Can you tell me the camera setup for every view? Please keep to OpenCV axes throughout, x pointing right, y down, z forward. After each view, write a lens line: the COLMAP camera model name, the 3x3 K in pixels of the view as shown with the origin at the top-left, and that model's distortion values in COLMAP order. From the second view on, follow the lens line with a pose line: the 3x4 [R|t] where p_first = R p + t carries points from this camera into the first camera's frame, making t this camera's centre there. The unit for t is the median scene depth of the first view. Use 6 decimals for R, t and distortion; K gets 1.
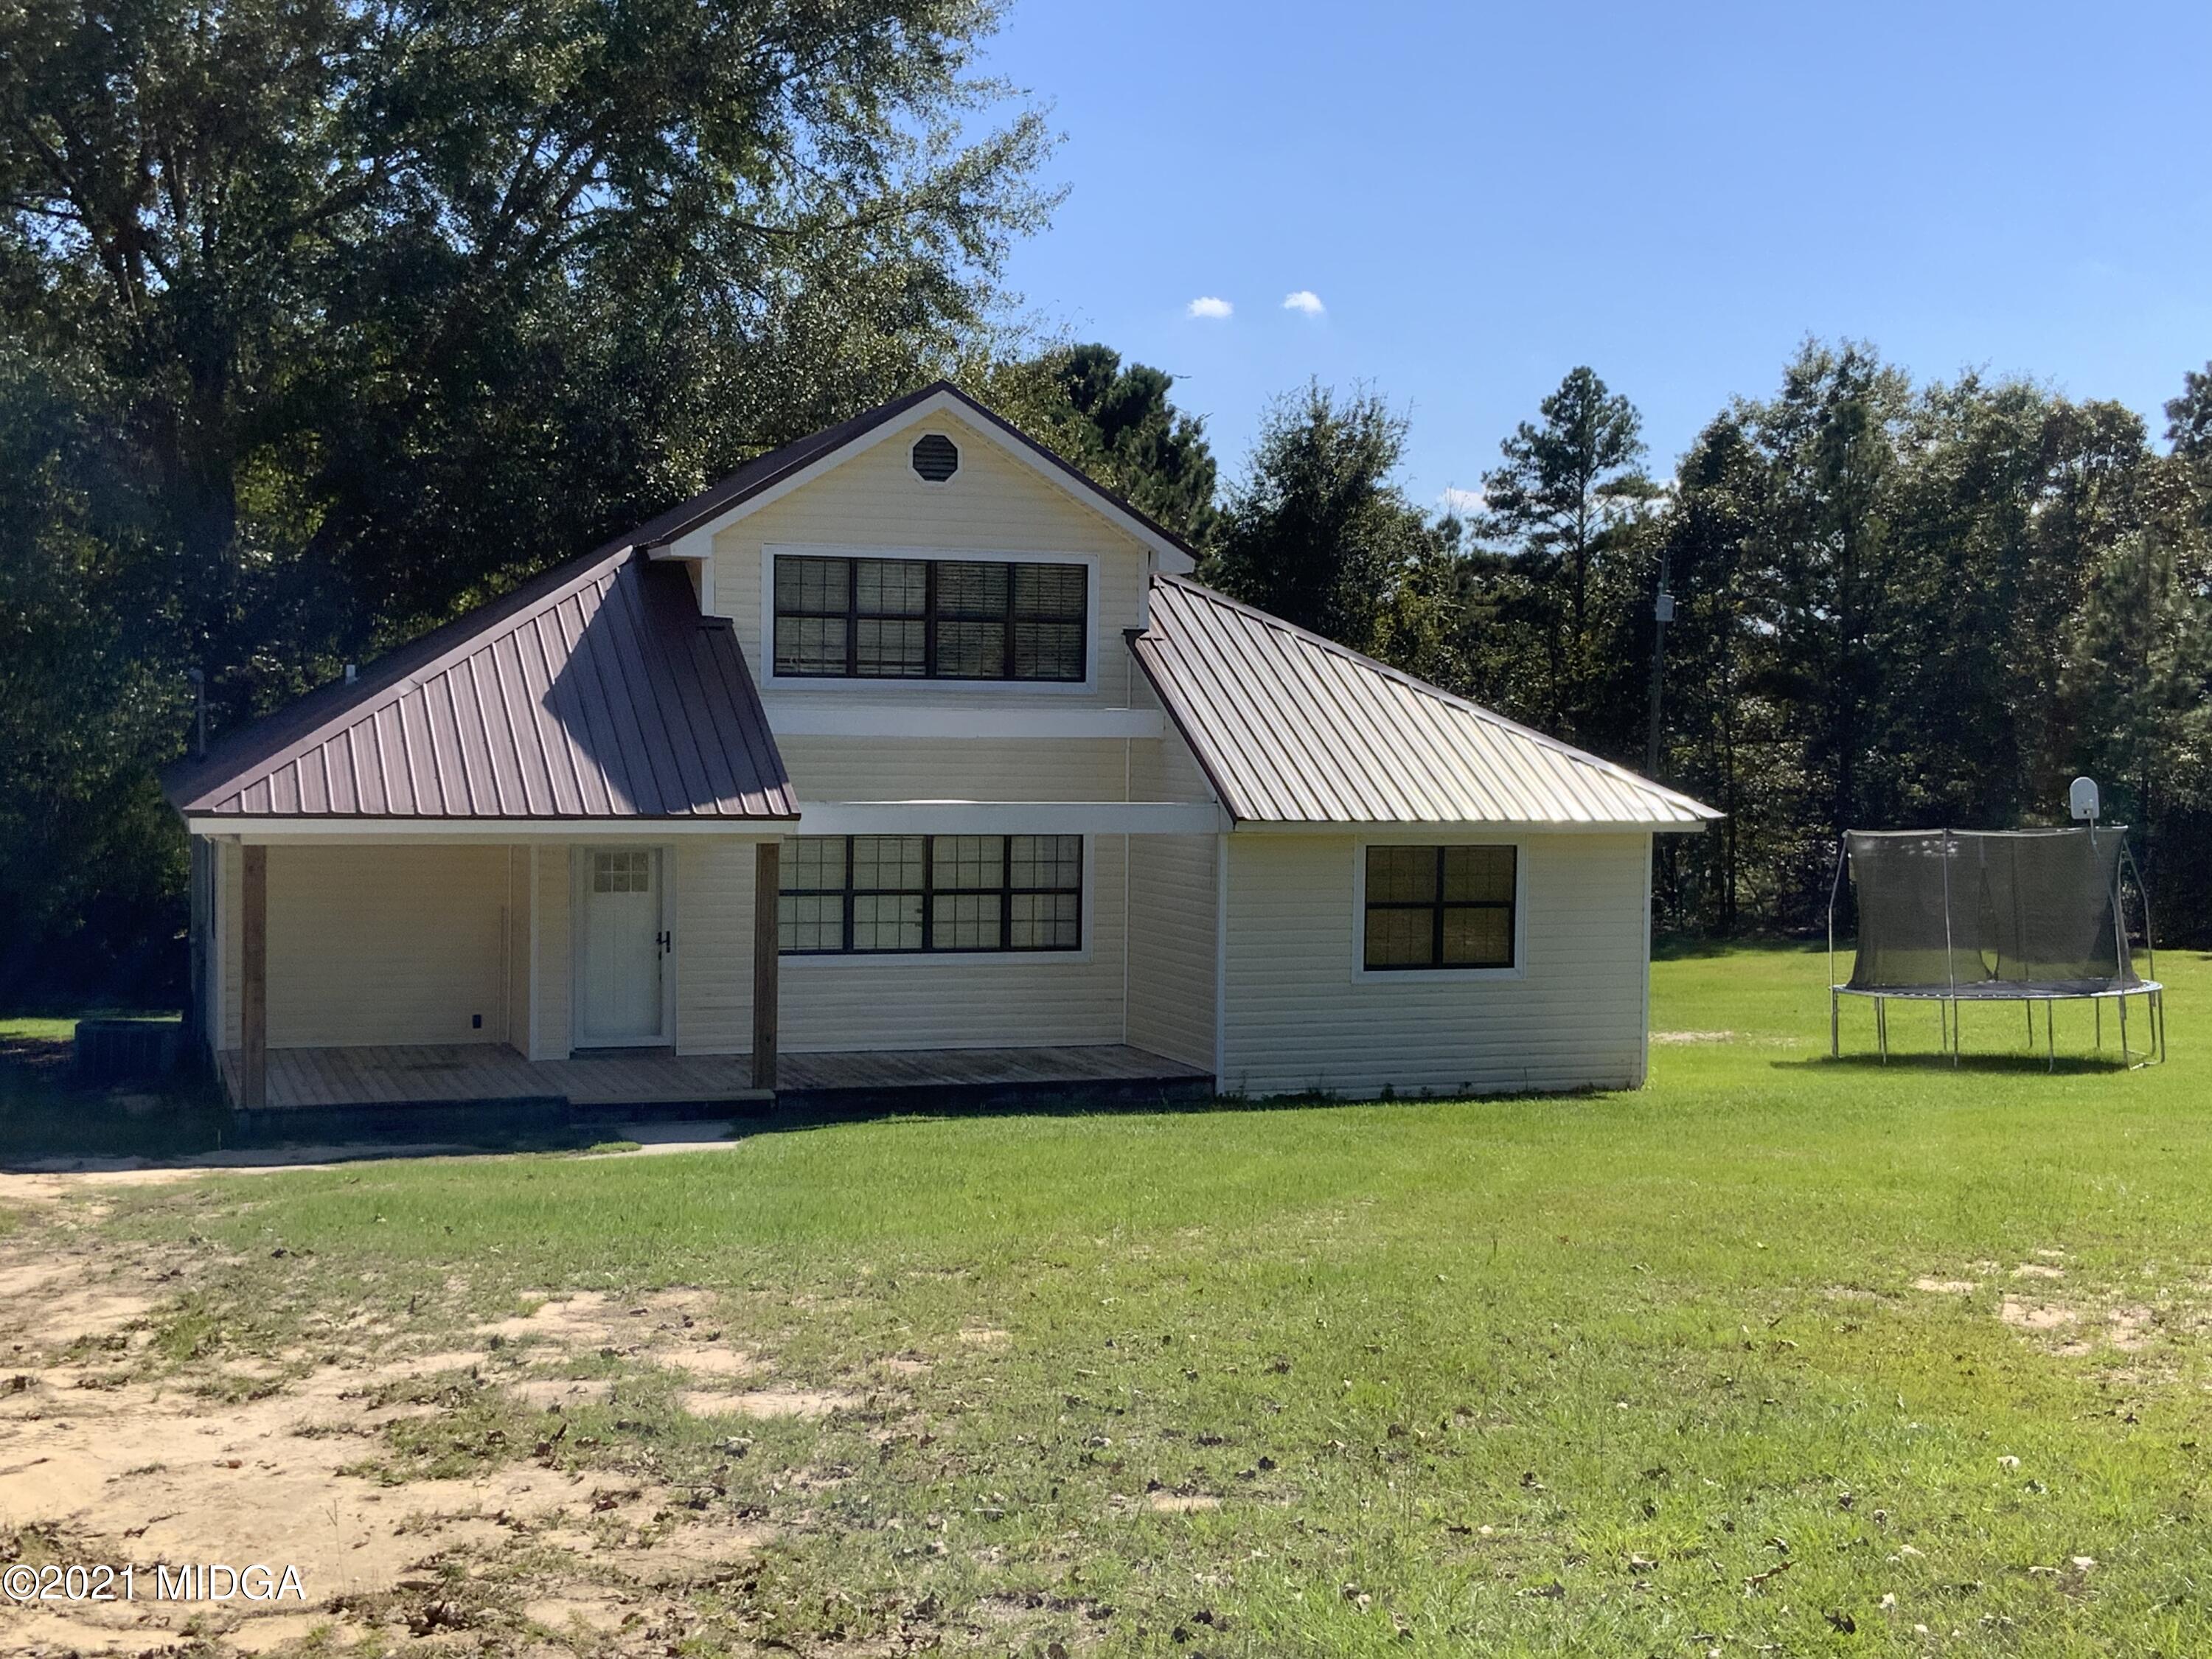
lens RADIAL K [[2749.1, 0, 1100.9], [0, 2749.1, 814.2], [0, 0, 1]] dist [0.088080, 0.000000]
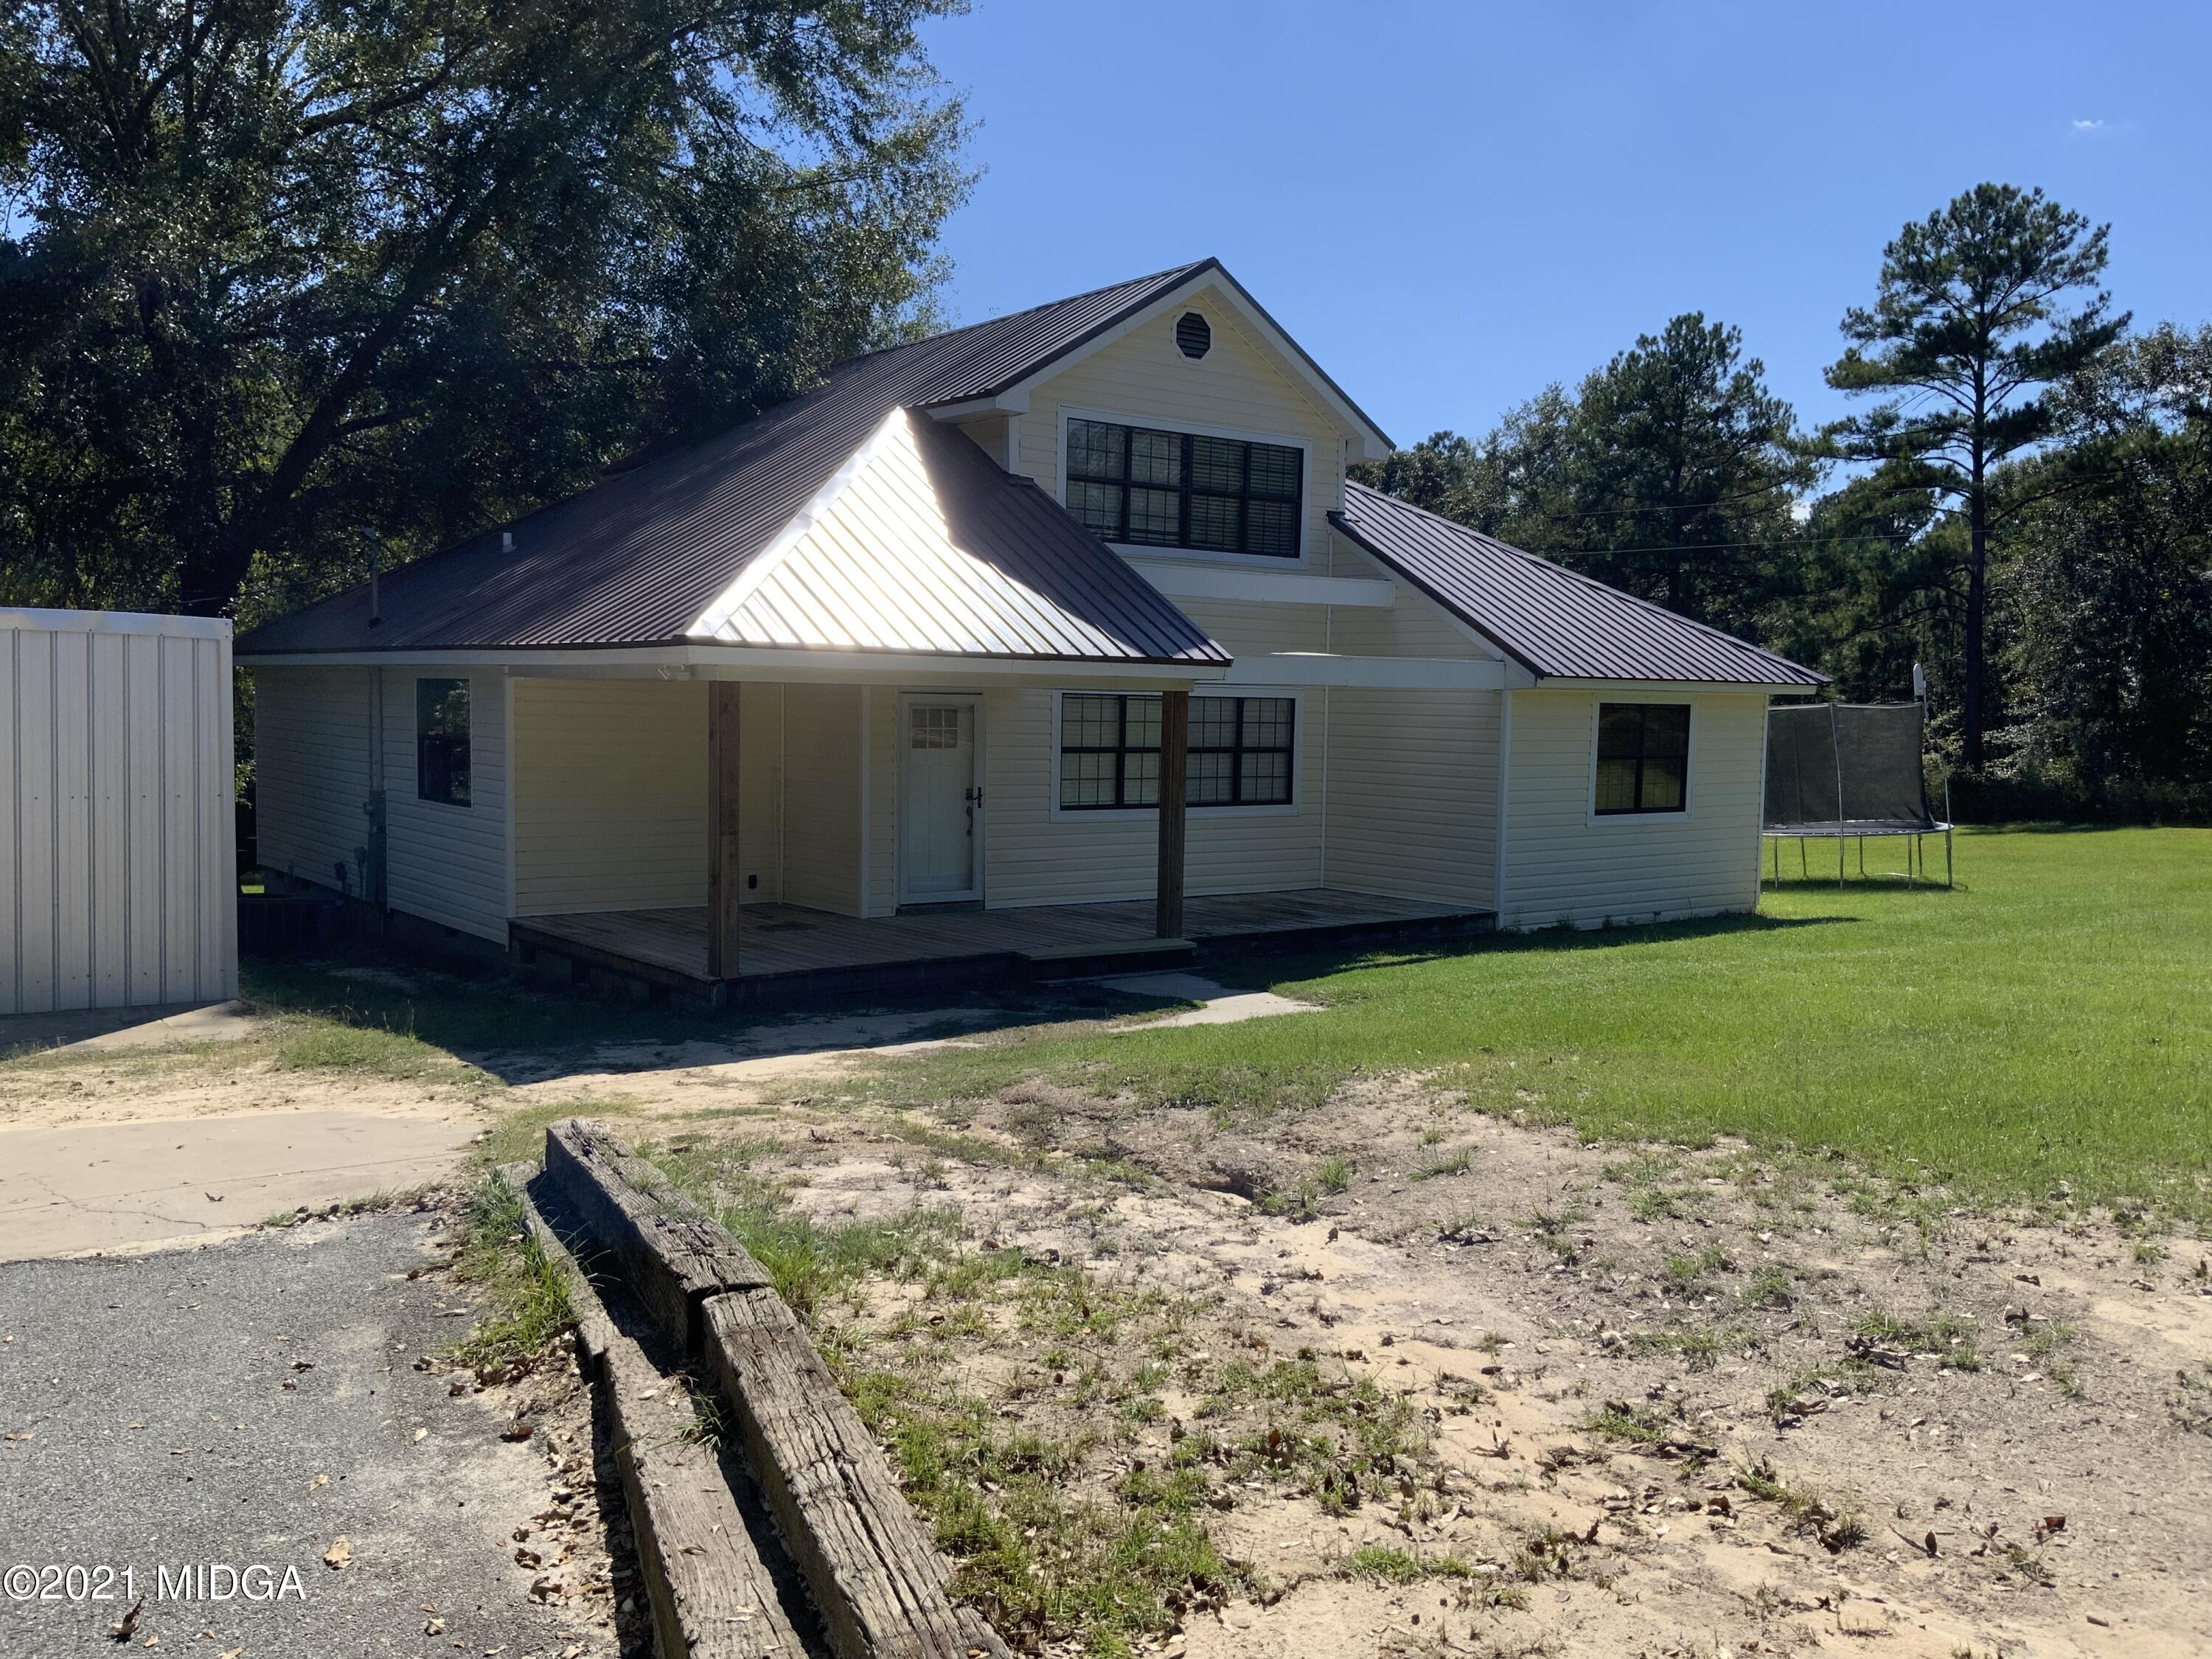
lens RADIAL K [[1814.9, 0, 1110.2], [0, 1814.9, 825.3], [0, 0, 1]] dist [0.065646, -0.093205]
pose [[0.943763, -0.016529, 0.330208, -0.321185], [0.002110, 0.999030, 0.043978, 0.026438], [-0.330615, -0.040808, 0.942883, 0.344198]]
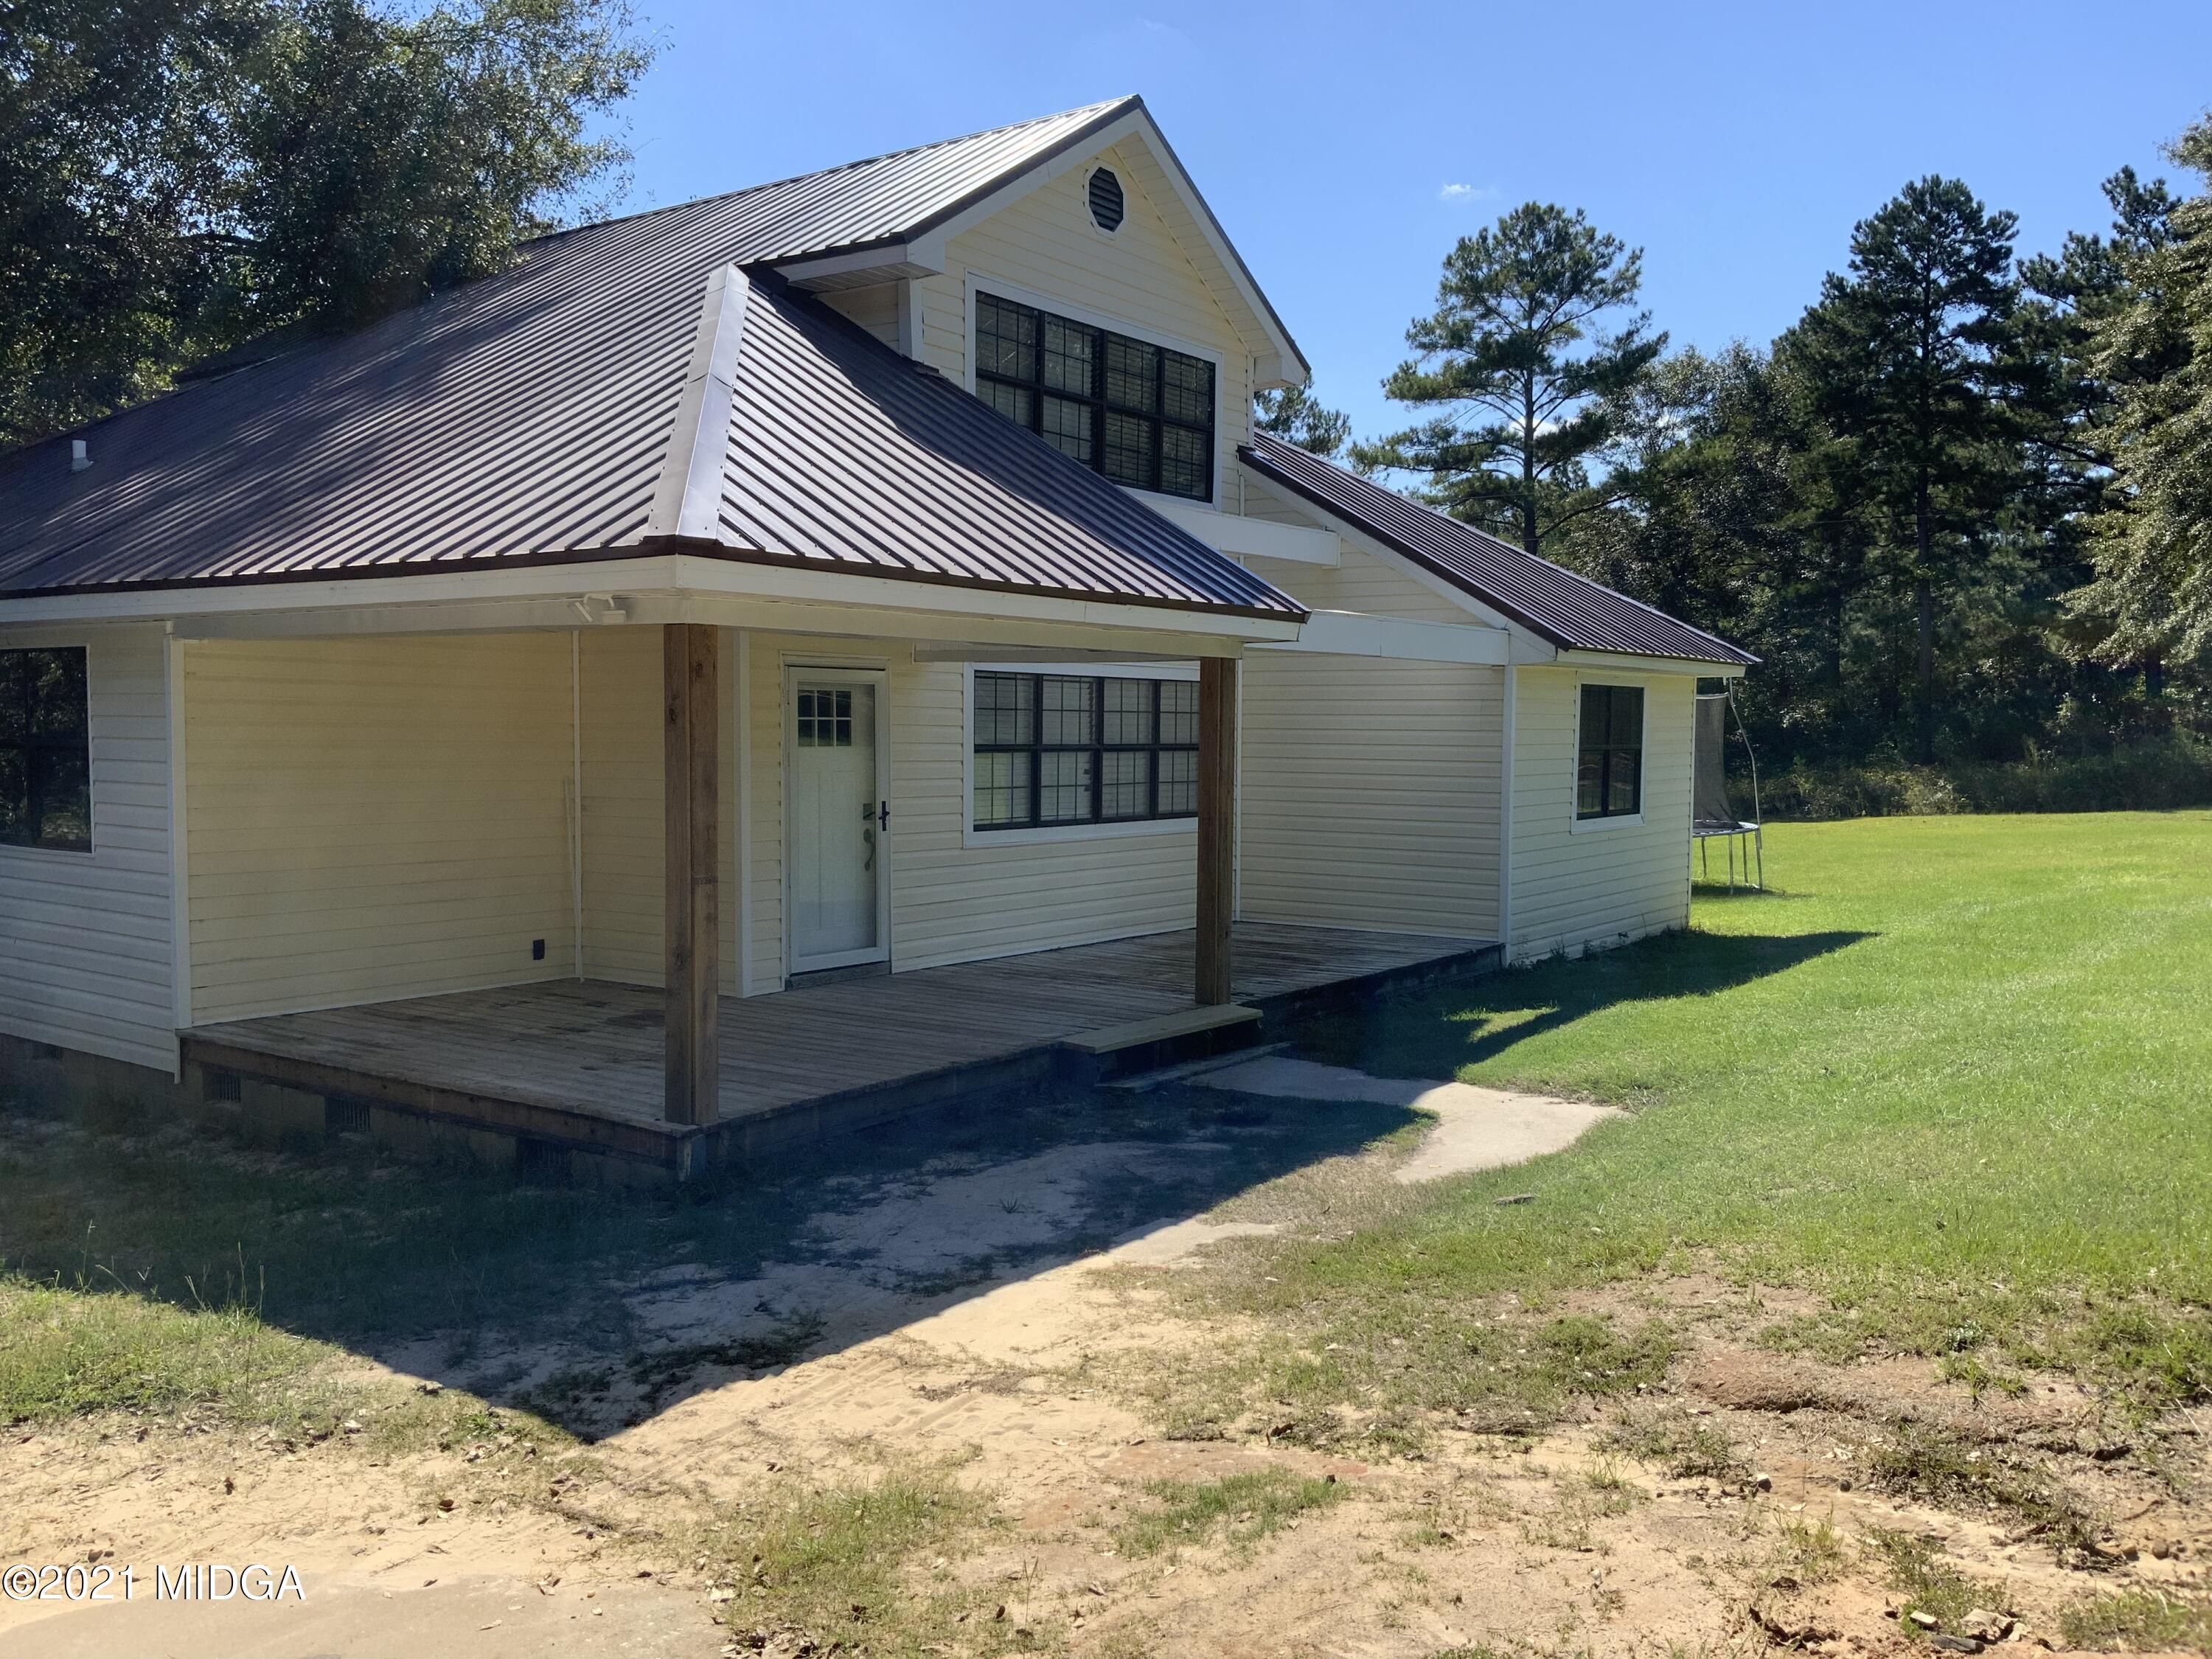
lens RADIAL K [[1814.9, 0, 1089.5], [0, 1814.9, 845.1], [0, 0, 1]] dist [0.065646, -0.093205]
pose [[0.815794, -0.043741, 0.576687, -0.373736], [0.020869, 0.998713, 0.046230, 0.032005], [-0.577967, -0.025680, 0.815656, 0.564566]]
